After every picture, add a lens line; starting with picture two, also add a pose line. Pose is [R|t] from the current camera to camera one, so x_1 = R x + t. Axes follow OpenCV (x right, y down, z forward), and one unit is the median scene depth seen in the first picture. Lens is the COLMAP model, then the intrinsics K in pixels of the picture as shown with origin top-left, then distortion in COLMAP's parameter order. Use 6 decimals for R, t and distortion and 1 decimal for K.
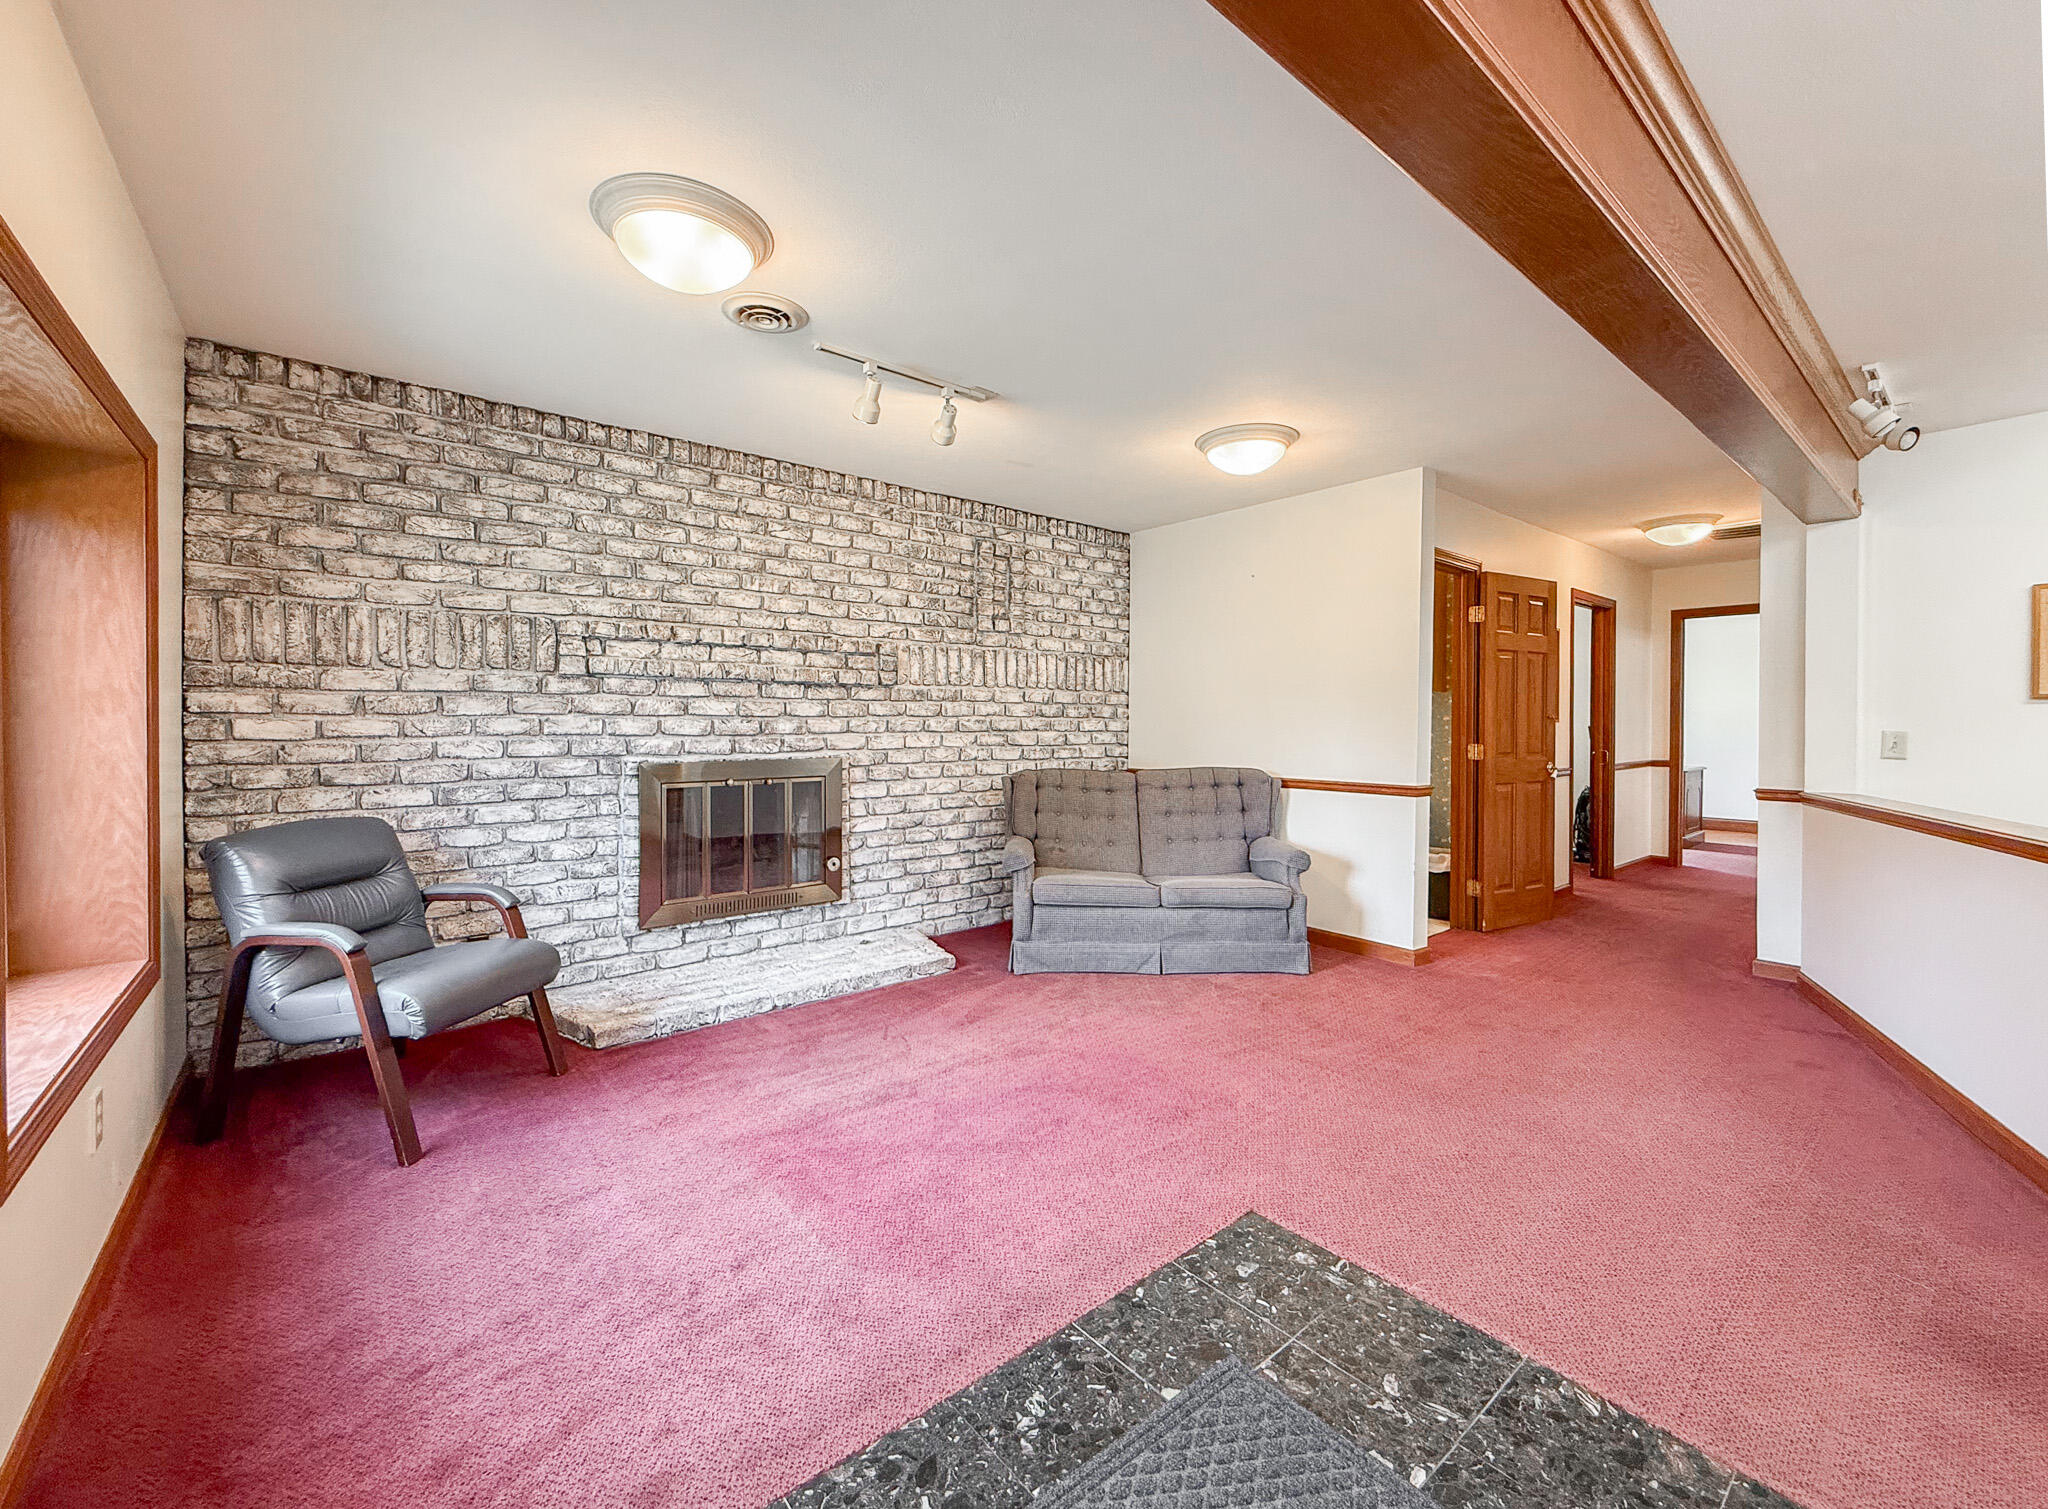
lens RADIAL K [[829.9, 0, 1014.4], [0, 829.9, 733.2], [0, 0, 1]] dist [-0.001383, -0.000158]
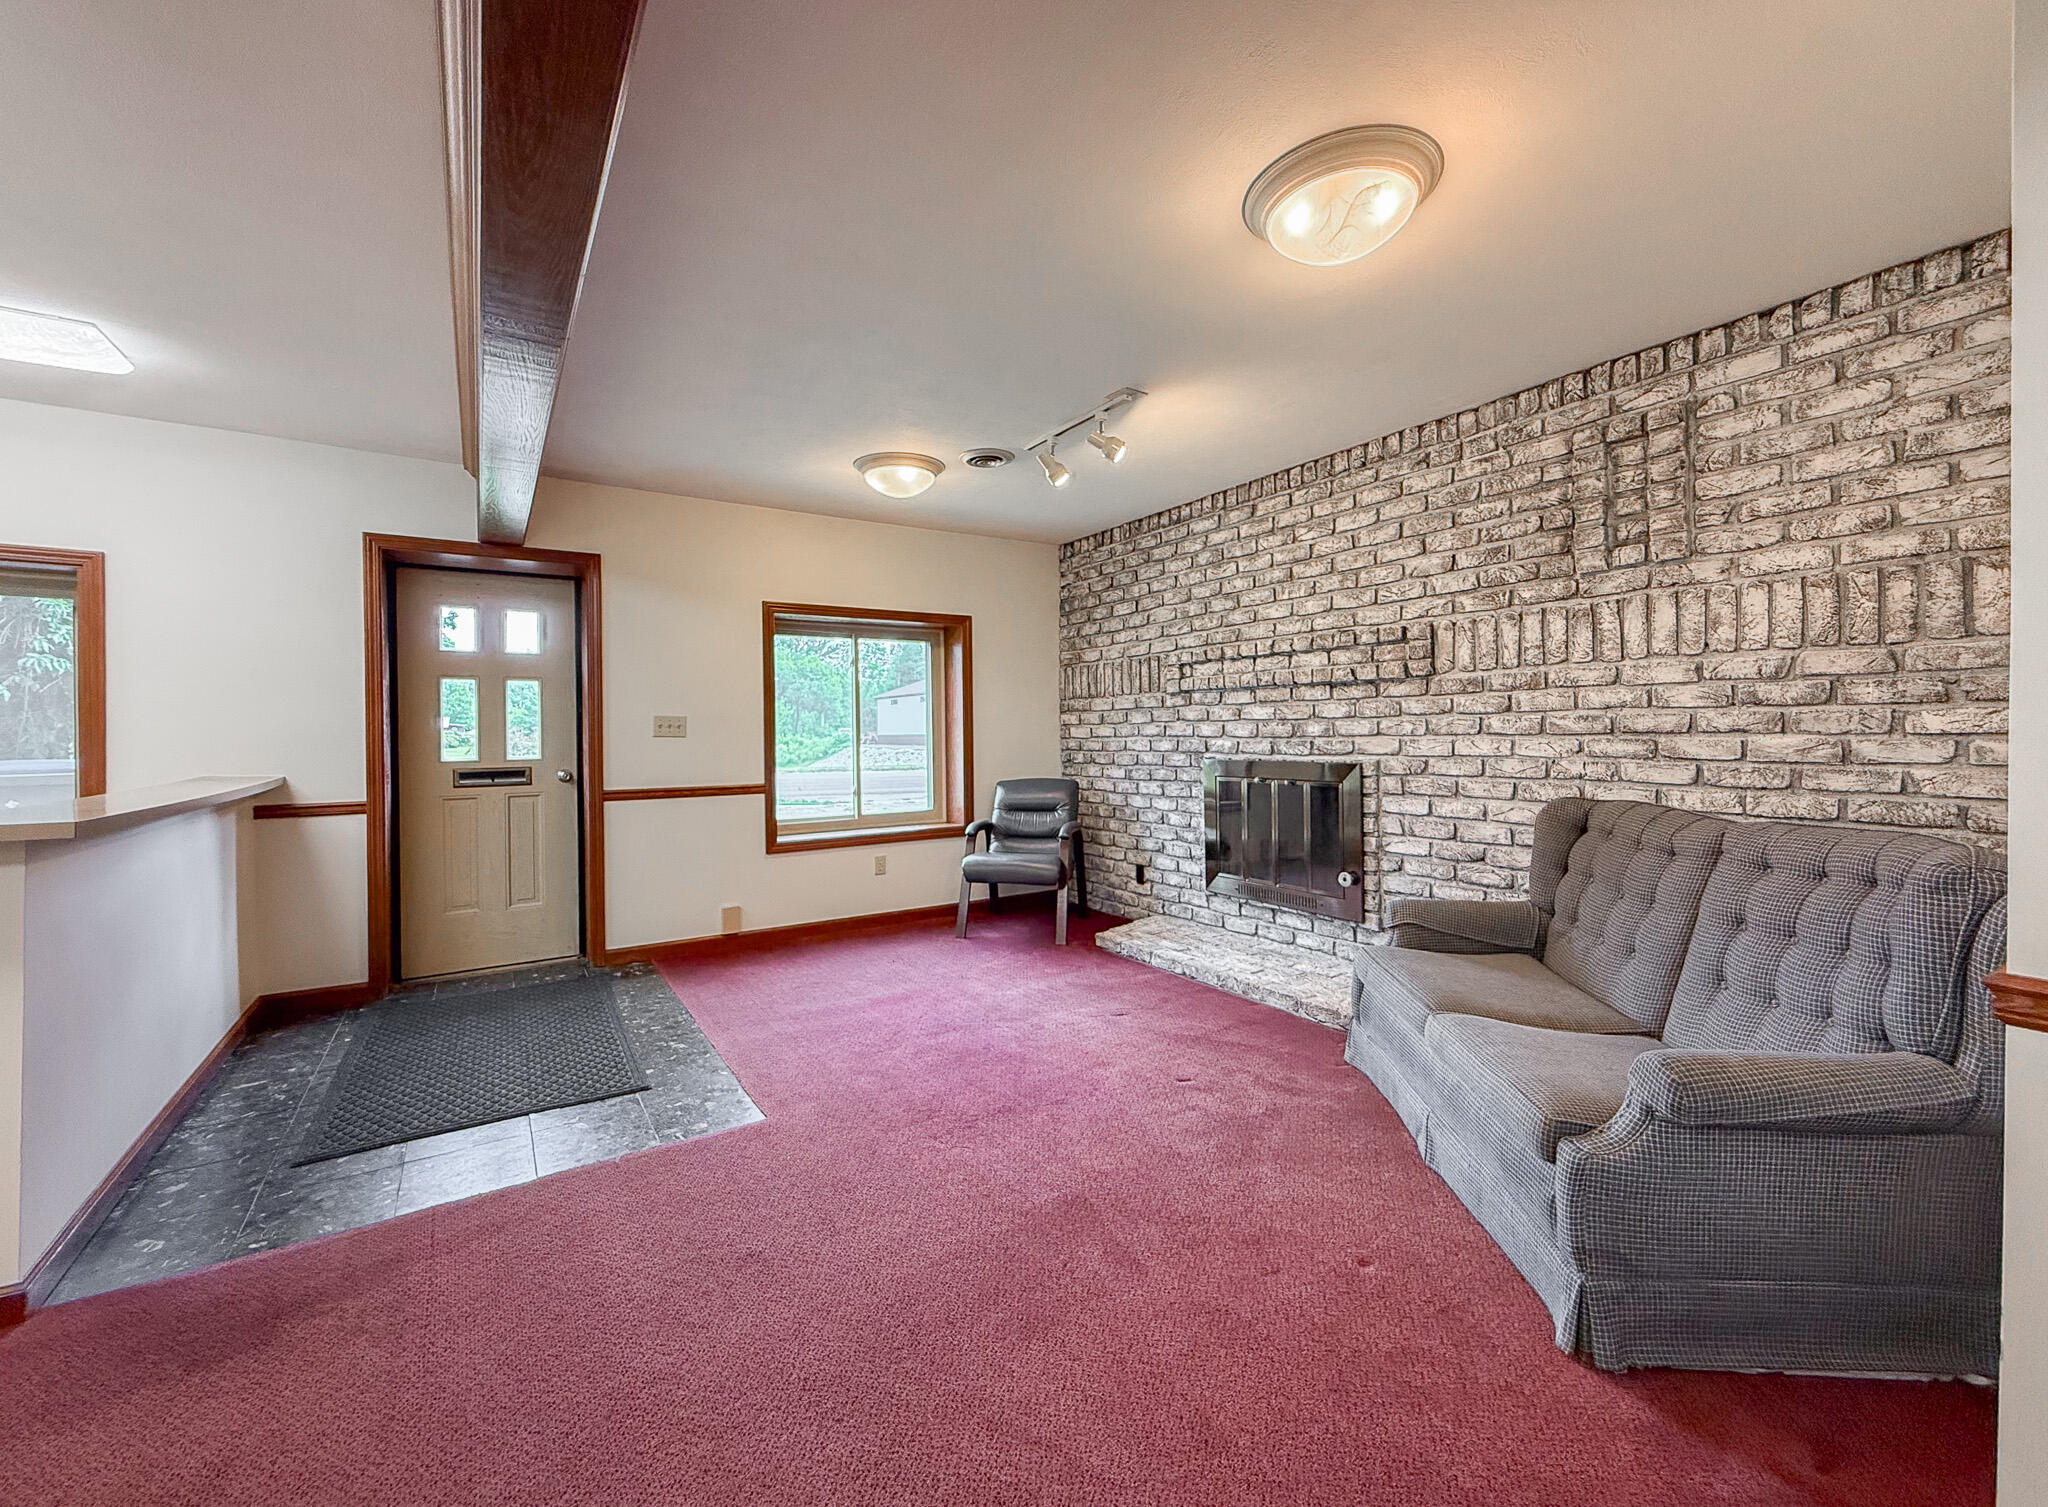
lens RADIAL K [[829.9, 0, 1014.4], [0, 829.9, 732.2], [0, 0, 1]] dist [-0.001383, -0.000158]
pose [[-0.111584, -0.001581, -0.993754, 0.754155], [-0.002876, 0.999995, -0.001268, -0.001836], [0.993751, 0.002717, -0.111588, 0.766222]]
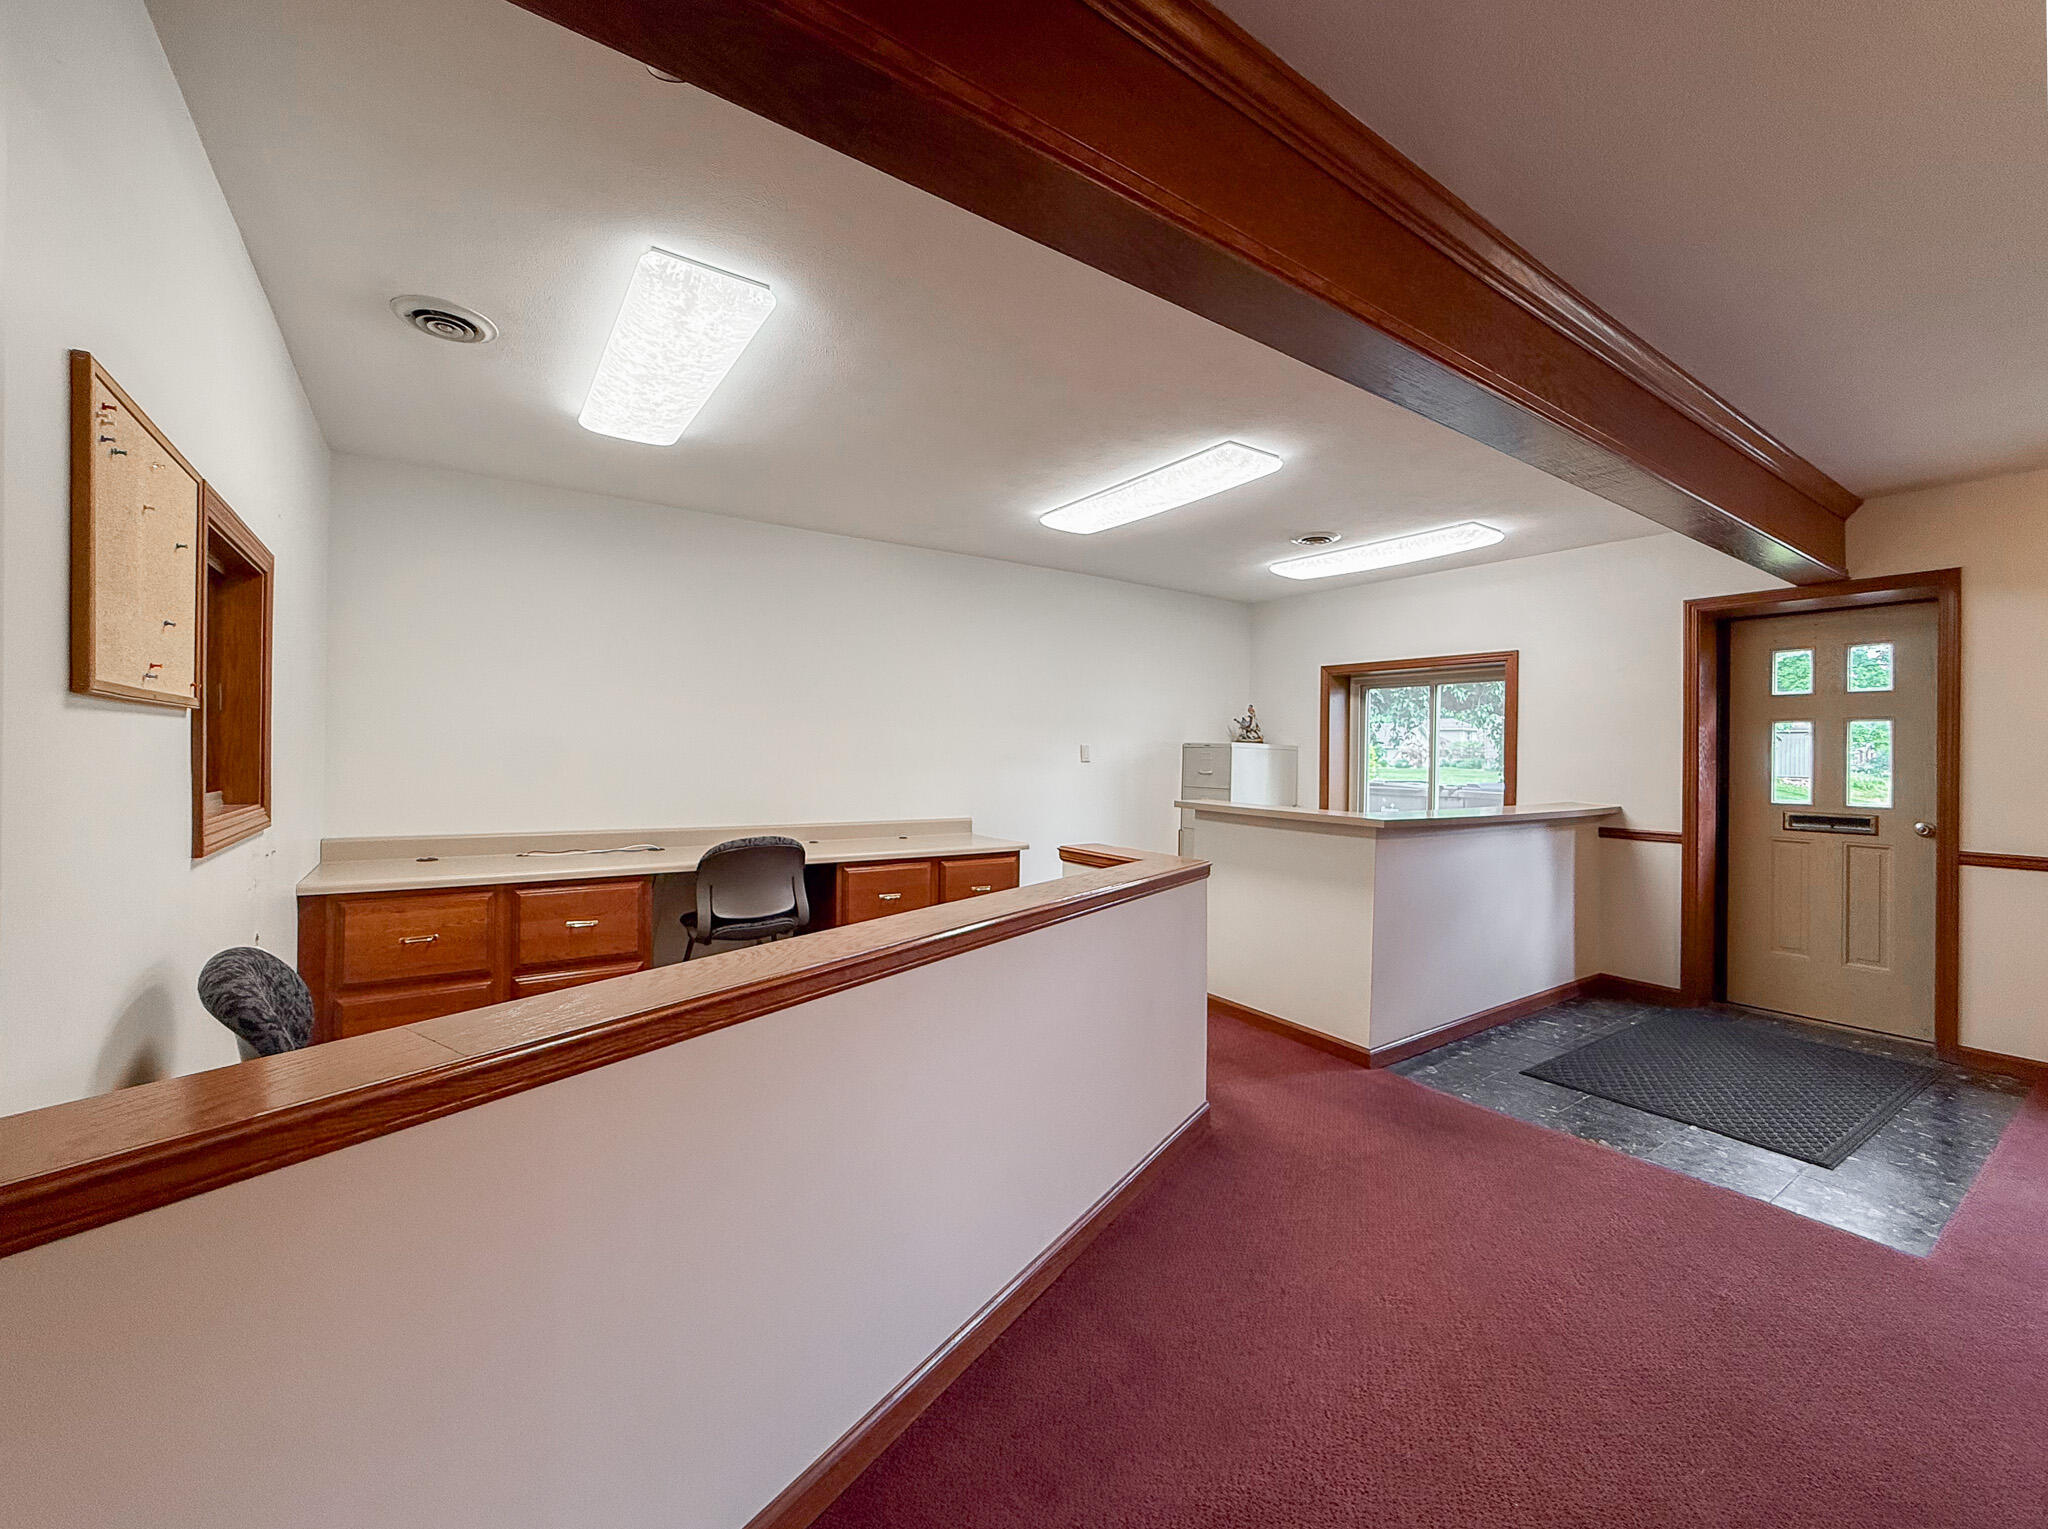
lens RADIAL K [[830.8, 0, 1024.9], [0, 830.8, 756.0], [0, 0, 1]] dist [0.001913, 0.000424]
pose [[-0.996807, -0.019284, 0.077490, 0.679755], [-0.018283, 0.999740, 0.013602, -0.022186], [-0.077732, 0.012142, -0.996900, 1.075873]]
